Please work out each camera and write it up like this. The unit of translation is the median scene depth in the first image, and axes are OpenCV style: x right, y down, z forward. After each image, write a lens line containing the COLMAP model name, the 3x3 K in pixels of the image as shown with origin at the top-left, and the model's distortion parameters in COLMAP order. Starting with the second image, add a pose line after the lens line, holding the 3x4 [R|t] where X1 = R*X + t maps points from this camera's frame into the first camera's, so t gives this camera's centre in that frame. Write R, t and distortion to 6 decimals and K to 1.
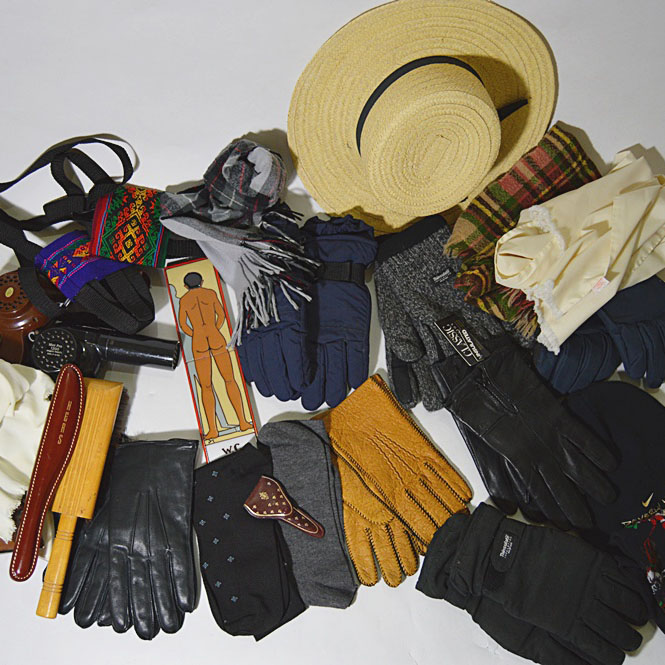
lens RADIAL K [[799.4, 0, 296.6], [0, 799.4, 332.0], [0, 0, 1]] dist [-0.087356, 0.041573]
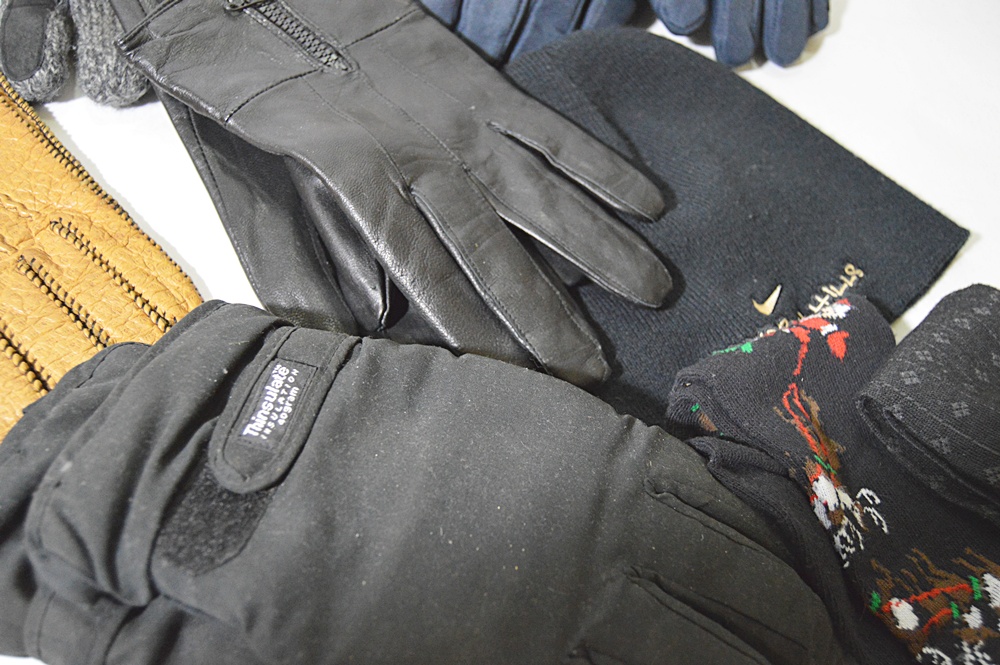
lens RADIAL K [[925.8, 0, 500.0], [0, 925.8, 332.5], [0, 0, 1]] dist [-0.075088, 0.014093]
pose [[0.976191, -0.010336, 0.216665, 0.248863], [0.065541, 0.966231, -0.249201, 0.299334], [-0.206773, 0.257469, 0.943904, 0.643706]]
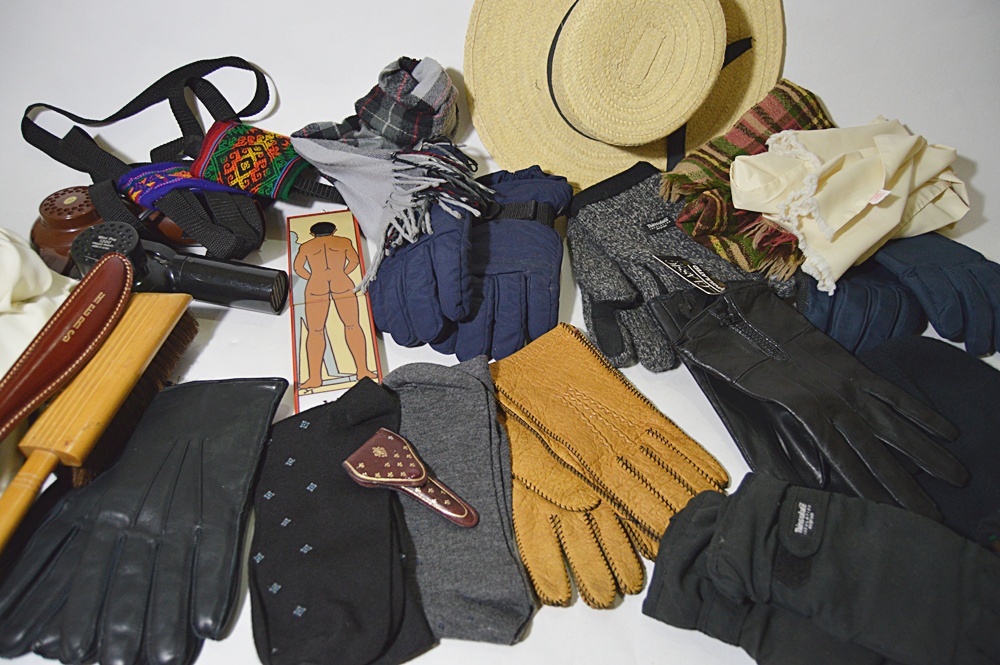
lens RADIAL K [[796.0, 0, 500.0], [0, 796.0, 332.5], [0, 0, 1]] dist [-0.088980, 0.014672]
pose [[0.998054, 0.061403, 0.010832, 0.035171], [-0.049270, 0.883148, -0.466499, 0.386175], [-0.038211, 0.465058, 0.884455, 0.421970]]
